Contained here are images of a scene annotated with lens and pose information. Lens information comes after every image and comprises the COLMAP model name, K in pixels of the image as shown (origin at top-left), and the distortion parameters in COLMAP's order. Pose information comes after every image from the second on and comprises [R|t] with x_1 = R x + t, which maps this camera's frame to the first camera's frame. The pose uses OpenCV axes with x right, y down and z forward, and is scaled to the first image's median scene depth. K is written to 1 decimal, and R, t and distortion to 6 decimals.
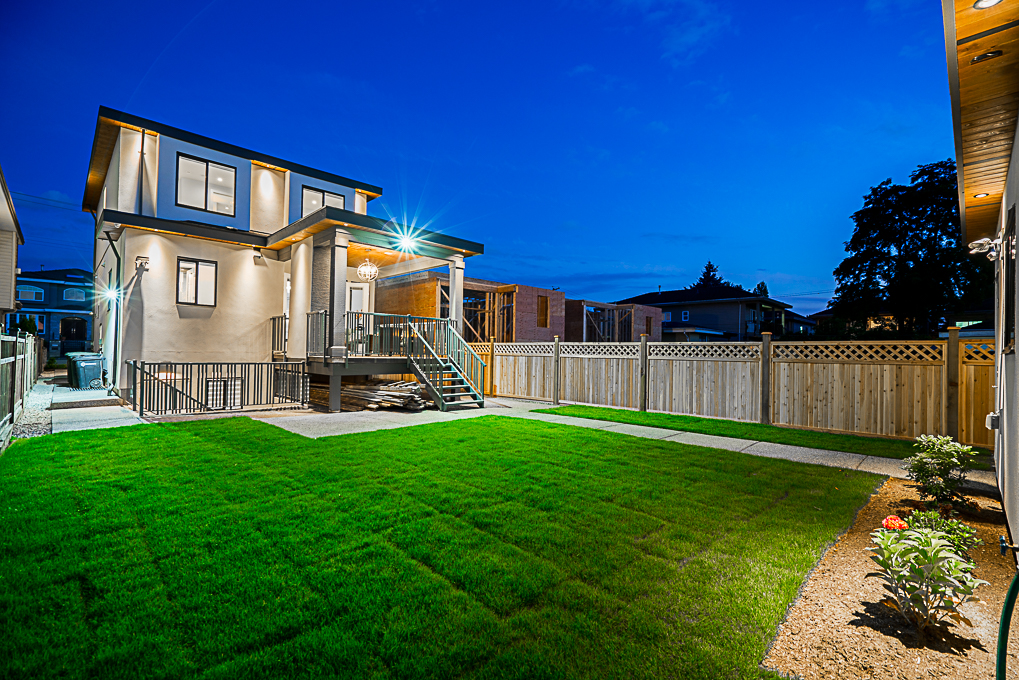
lens RADIAL K [[456.5, 0, 507.0], [0, 456.5, 346.1], [0, 0, 1]] dist [-0.007638, 0.001656]
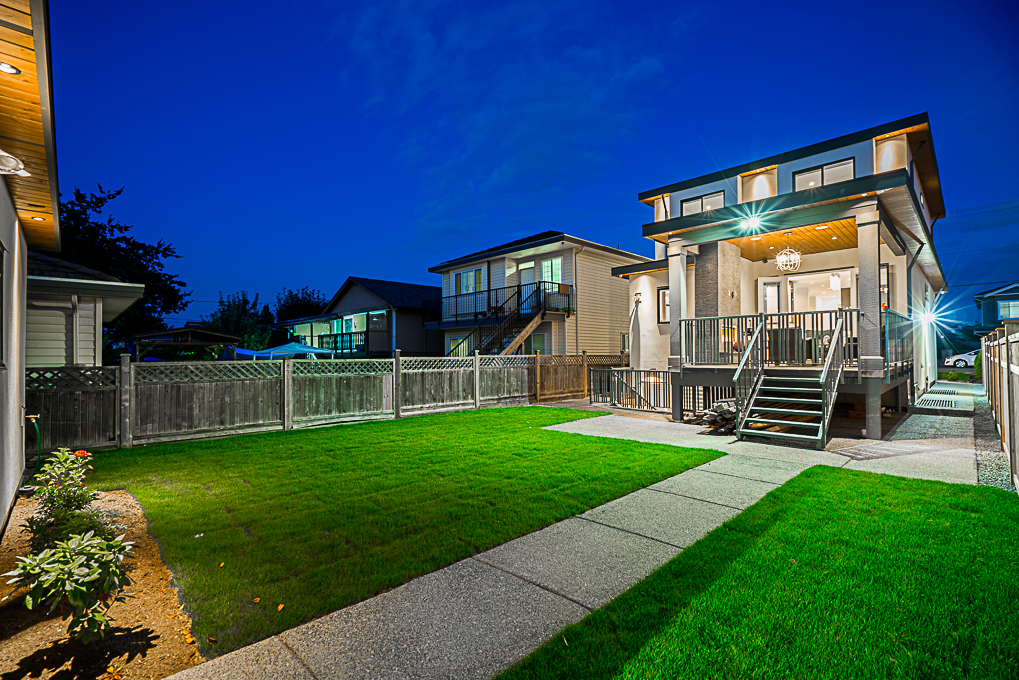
lens RADIAL K [[456.5, 0, 507.0], [0, 456.5, 346.1], [0, 0, 1]] dist [-0.007638, 0.001656]
pose [[-0.013501, -0.037459, -0.999207, 0.565961], [0.018233, 0.999123, -0.037703, 0.010456], [0.999743, -0.018728, -0.012806, 0.585169]]
